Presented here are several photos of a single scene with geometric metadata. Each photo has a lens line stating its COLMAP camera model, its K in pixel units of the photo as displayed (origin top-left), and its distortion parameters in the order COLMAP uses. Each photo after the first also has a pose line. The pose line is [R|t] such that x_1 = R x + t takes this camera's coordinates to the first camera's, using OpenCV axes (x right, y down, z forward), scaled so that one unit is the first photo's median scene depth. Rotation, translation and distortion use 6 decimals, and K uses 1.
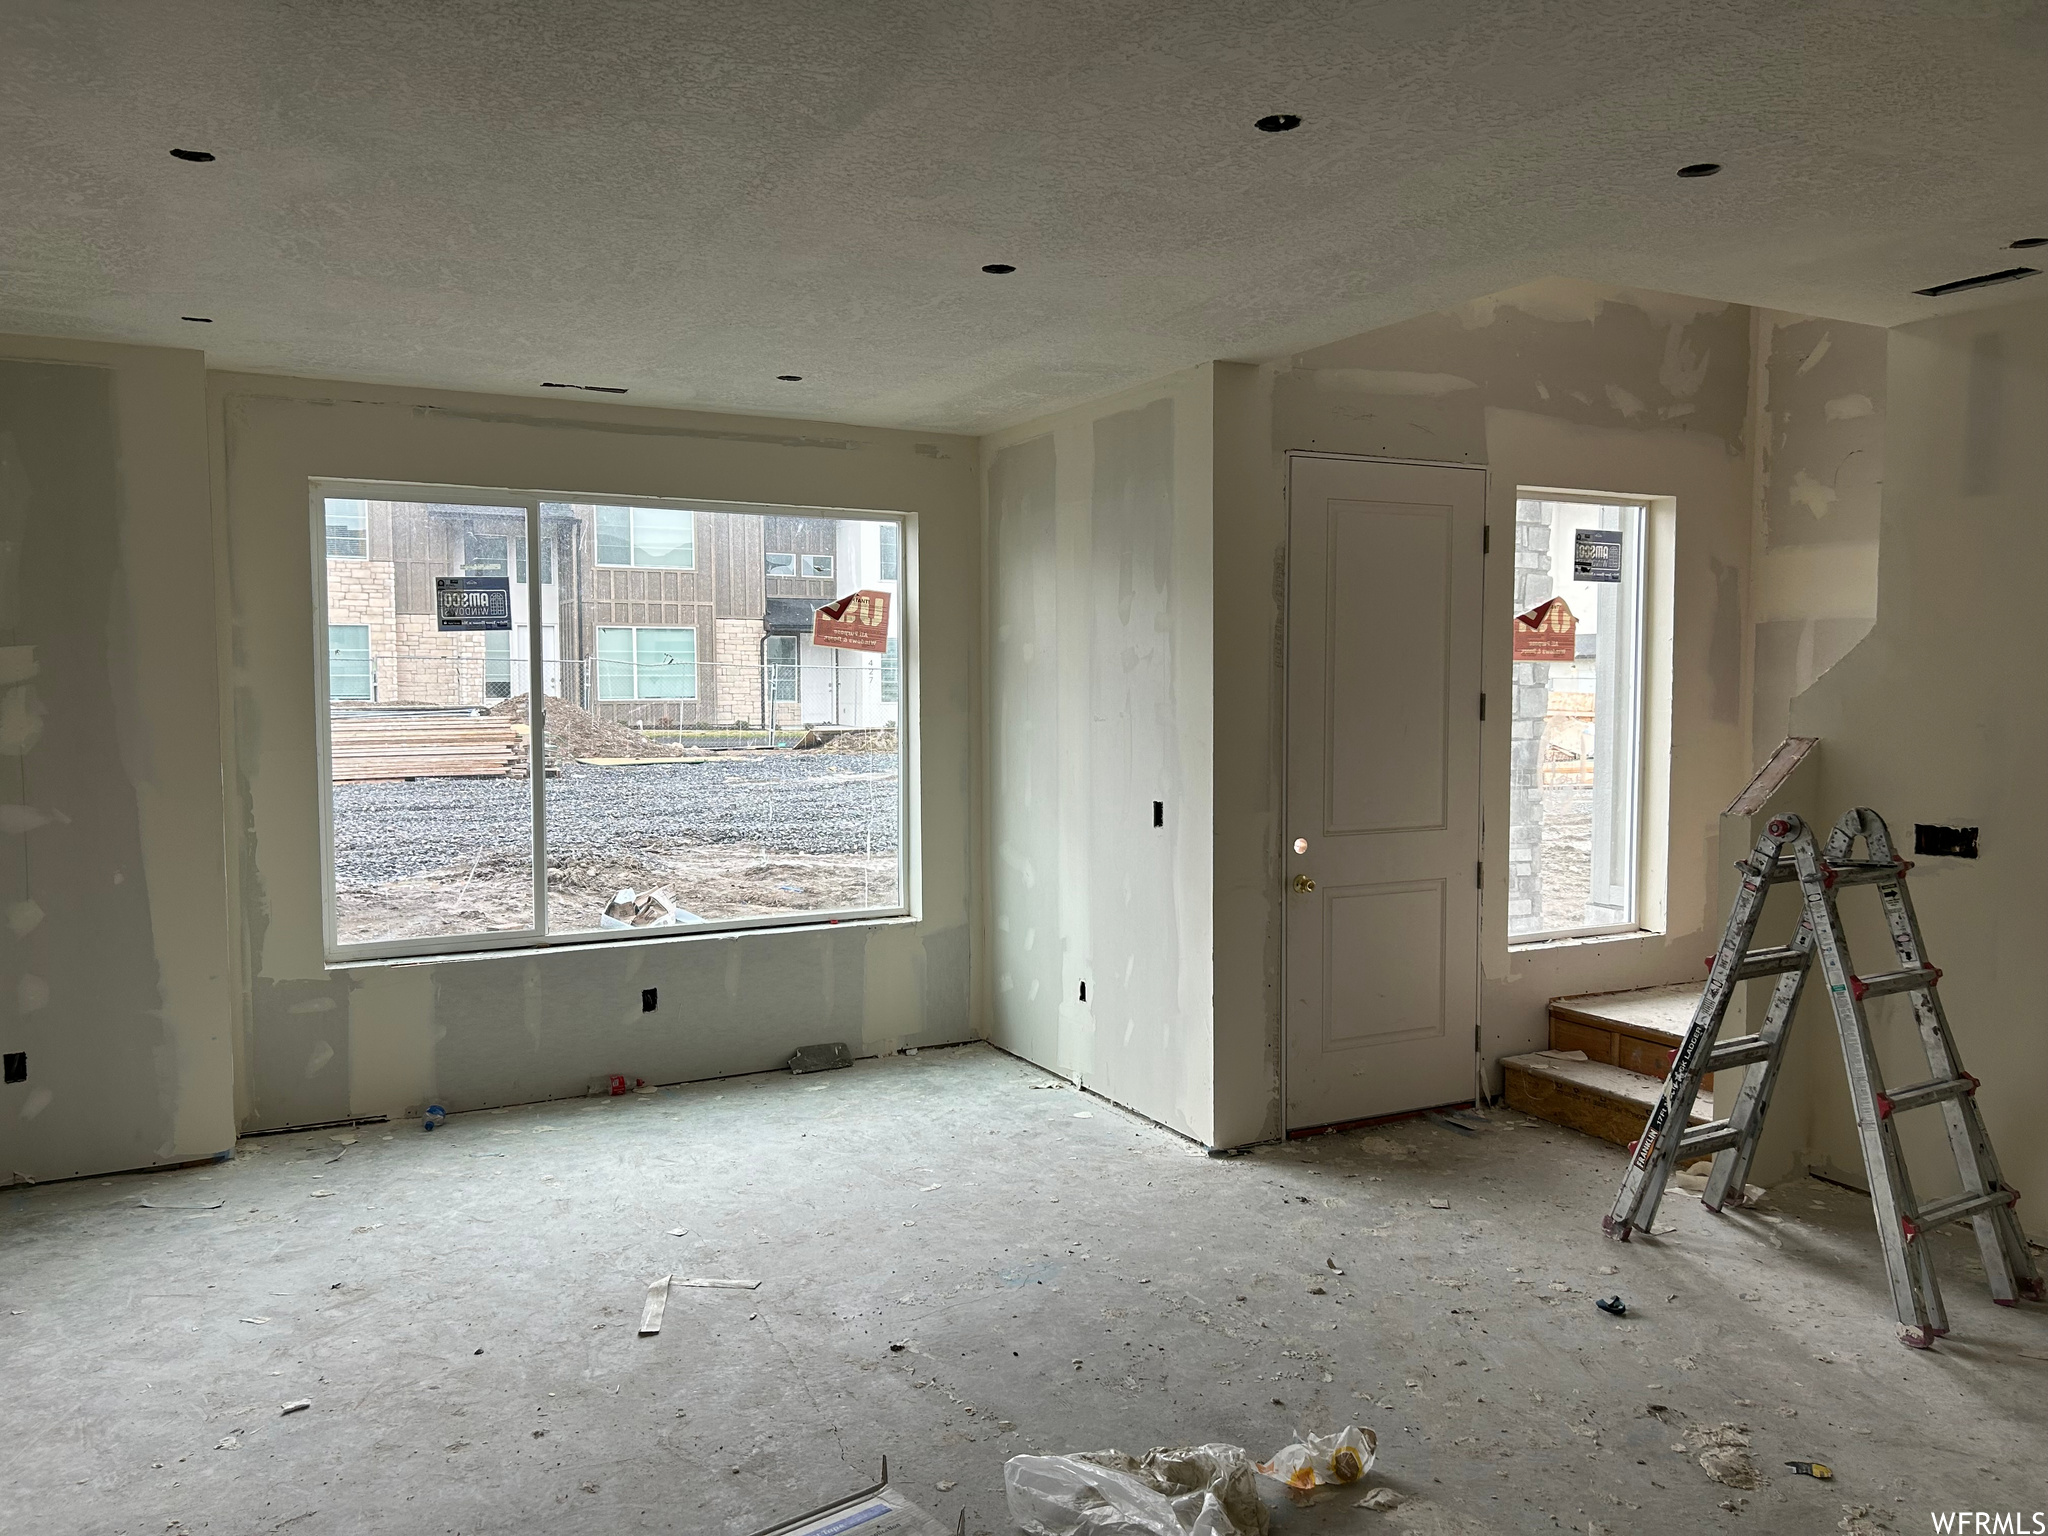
lens RADIAL K [[1547.5, 0, 1137.0], [0, 1547.5, 761.6], [0, 0, 1]] dist [-0.023945, -0.008102]
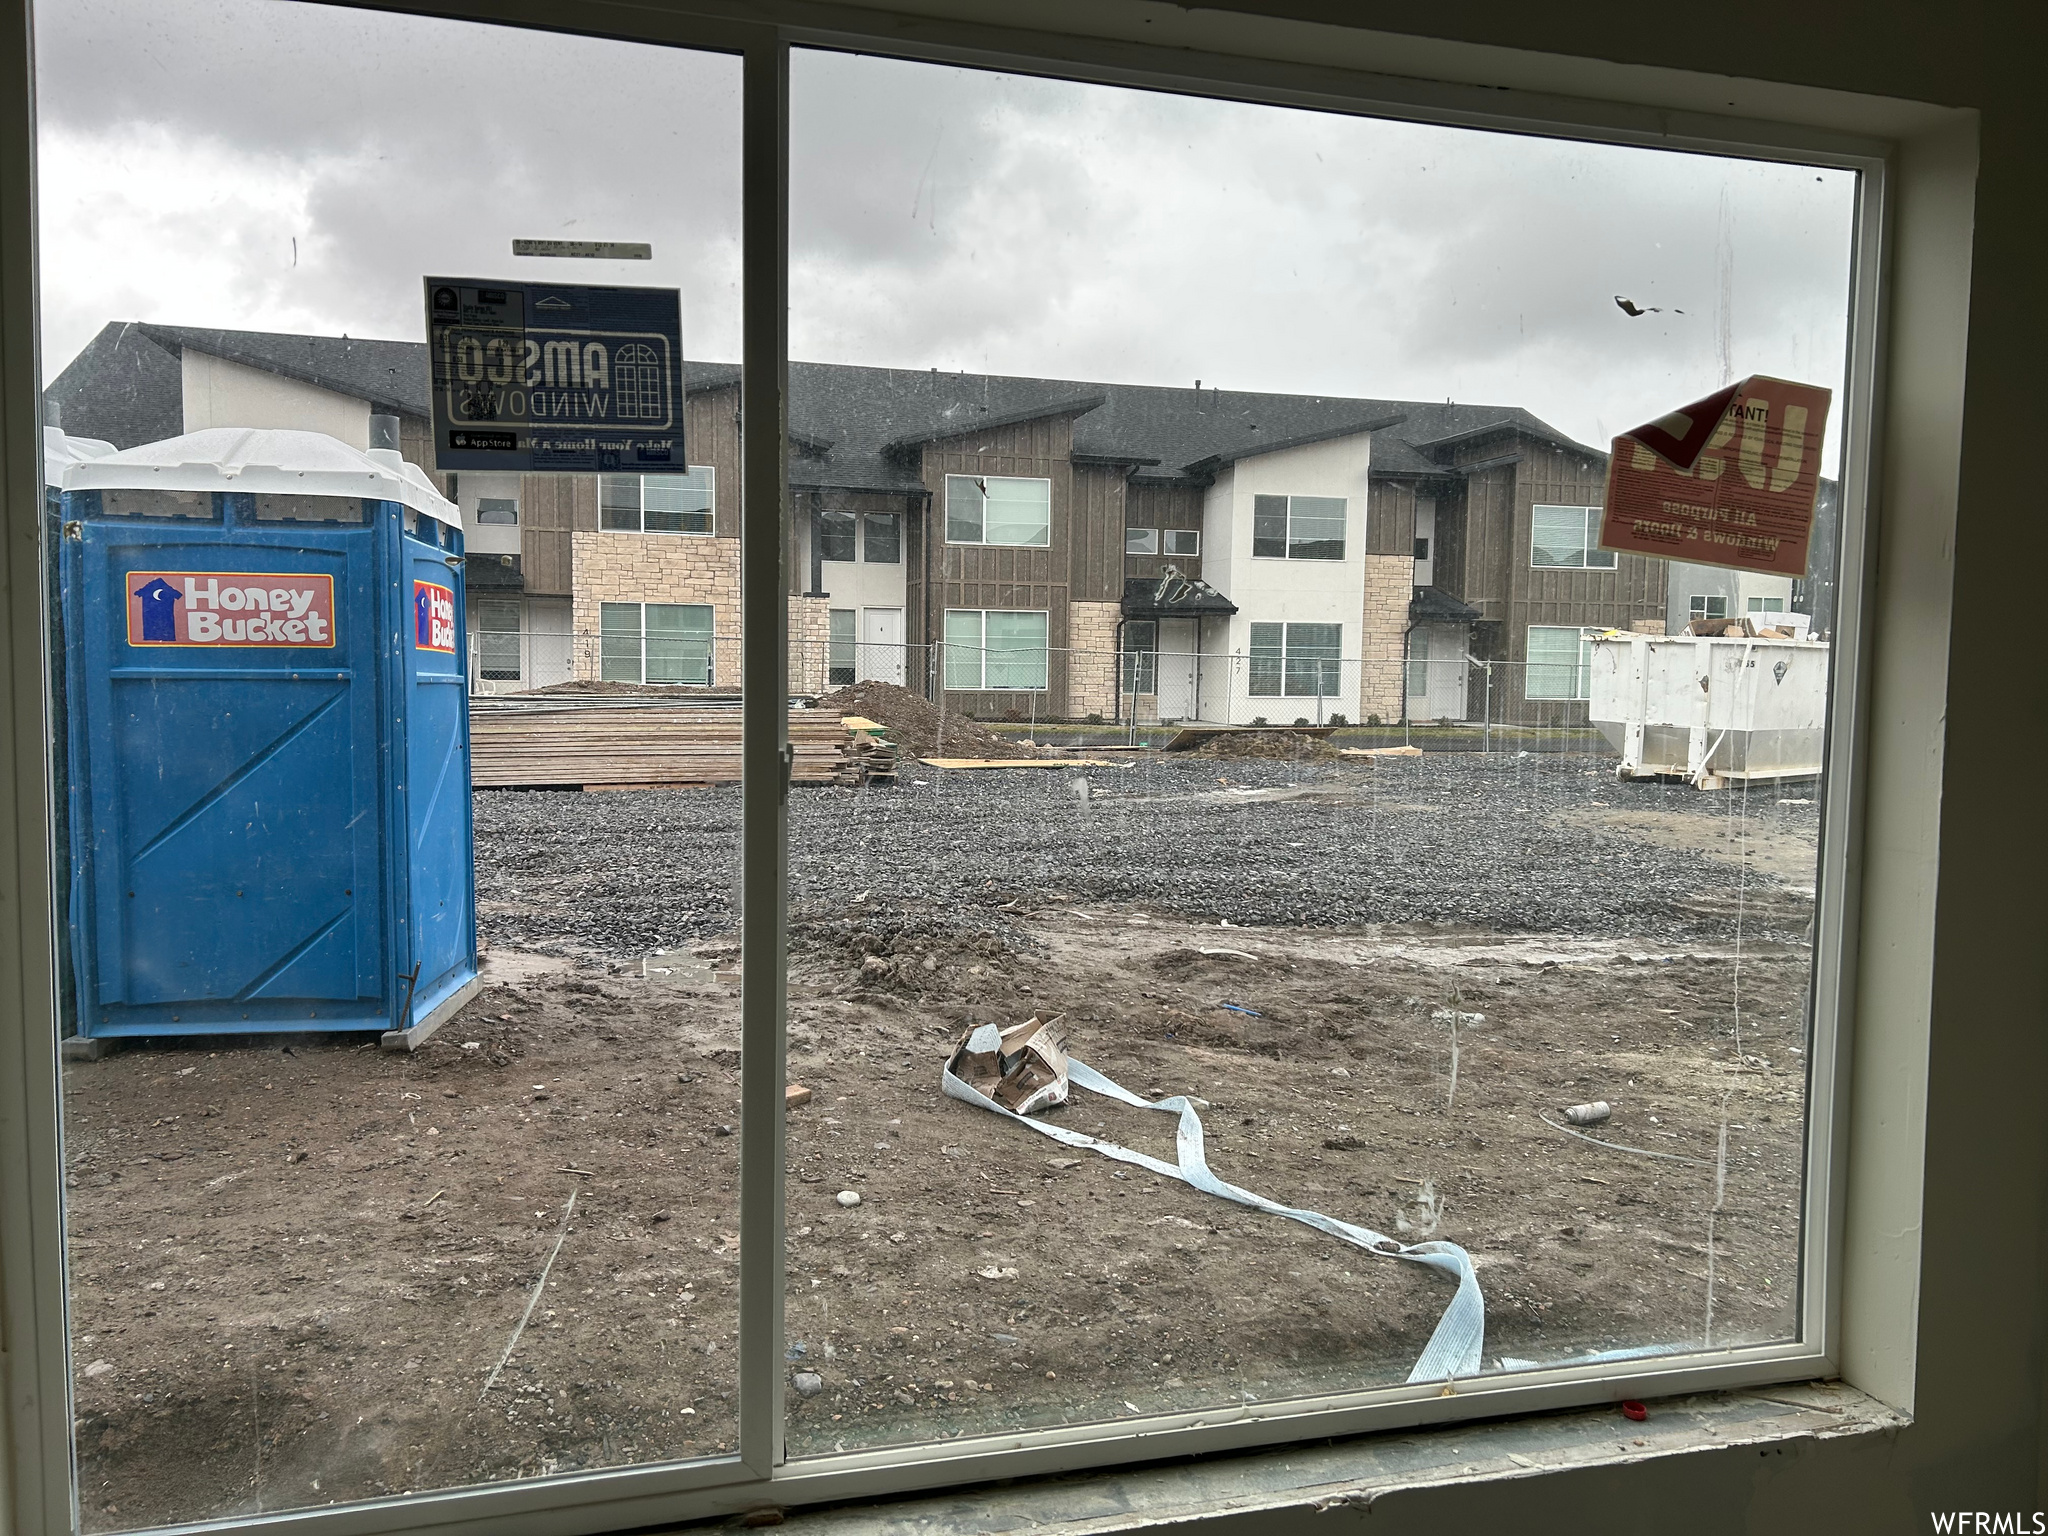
lens RADIAL K [[1547.5, 0, 1019.5], [0, 1547.5, 772.2], [0, 0, 1]] dist [-0.023945, -0.008102]
pose [[0.959028, 0.030801, -0.281632, -0.083782], [-0.027470, 0.999498, 0.015768, -0.011091], [0.281976, -0.007386, 0.959393, 0.237381]]
